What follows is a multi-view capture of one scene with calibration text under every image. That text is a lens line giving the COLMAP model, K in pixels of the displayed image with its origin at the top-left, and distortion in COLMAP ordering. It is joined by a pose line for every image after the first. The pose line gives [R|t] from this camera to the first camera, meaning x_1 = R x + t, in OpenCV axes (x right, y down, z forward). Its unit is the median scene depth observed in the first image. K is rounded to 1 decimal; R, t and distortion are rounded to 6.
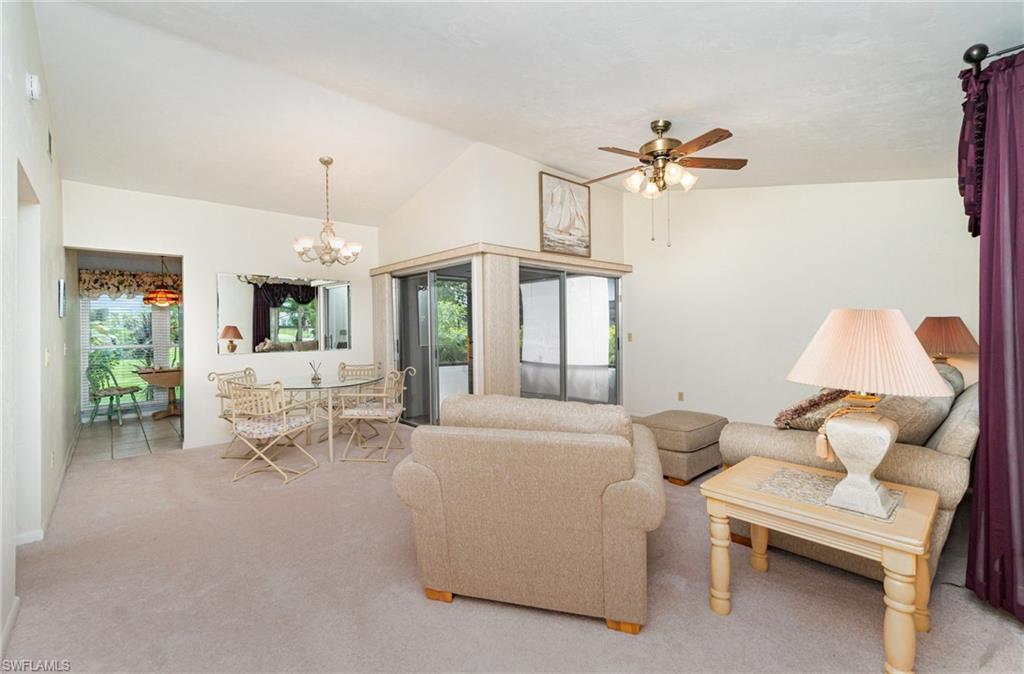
lens RADIAL K [[445.7, 0, 507.5], [0, 445.7, 336.0], [0, 0, 1]] dist [-0.005528, 0.002865]
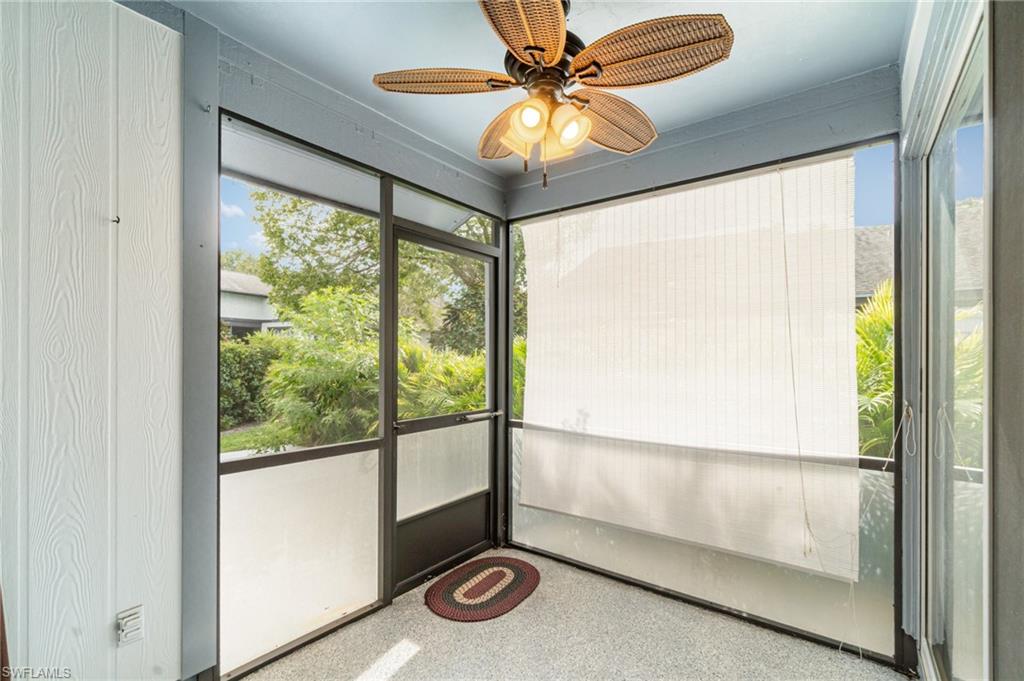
lens RADIAL K [[445.7, 0, 512.2], [0, 445.7, 349.8], [0, 0, 1]] dist [-0.005528, 0.002865]
pose [[0.980988, 0.008807, 0.193867, -0.074892], [-0.005449, 0.999826, -0.017848, -0.002351], [-0.193991, 0.016453, 0.980865, 0.882458]]
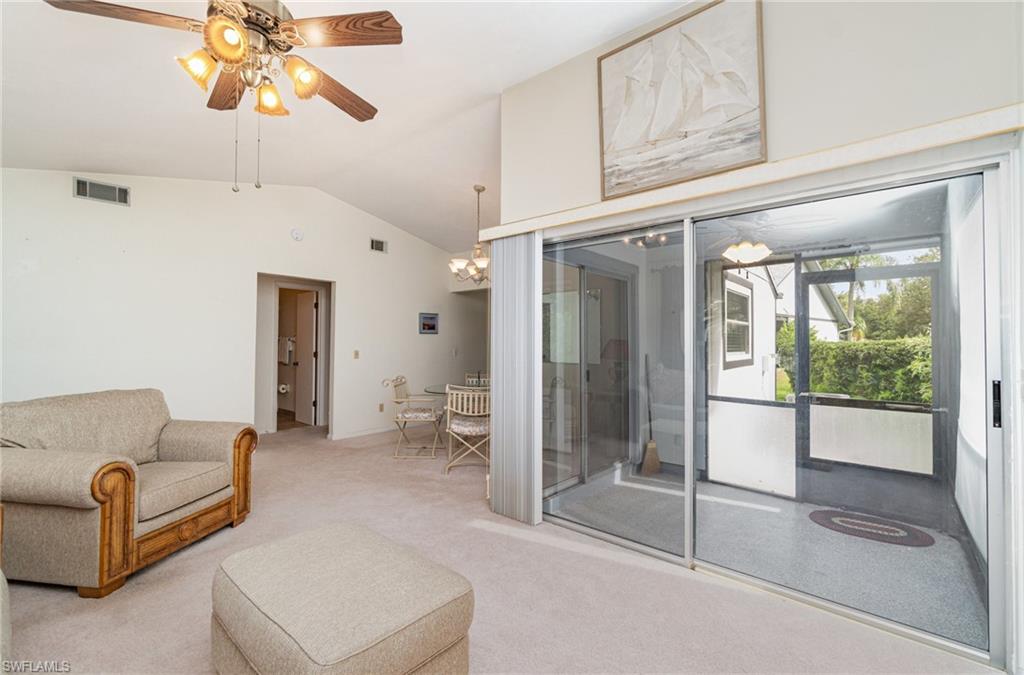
lens RADIAL K [[445.7, 0, 506.5], [0, 445.7, 334.3], [0, 0, 1]] dist [-0.005528, 0.002865]
pose [[0.139886, -0.016595, -0.990029, 0.543716], [-0.014460, 0.999719, -0.018801, -0.017251], [0.990062, 0.016945, 0.139607, 0.750153]]
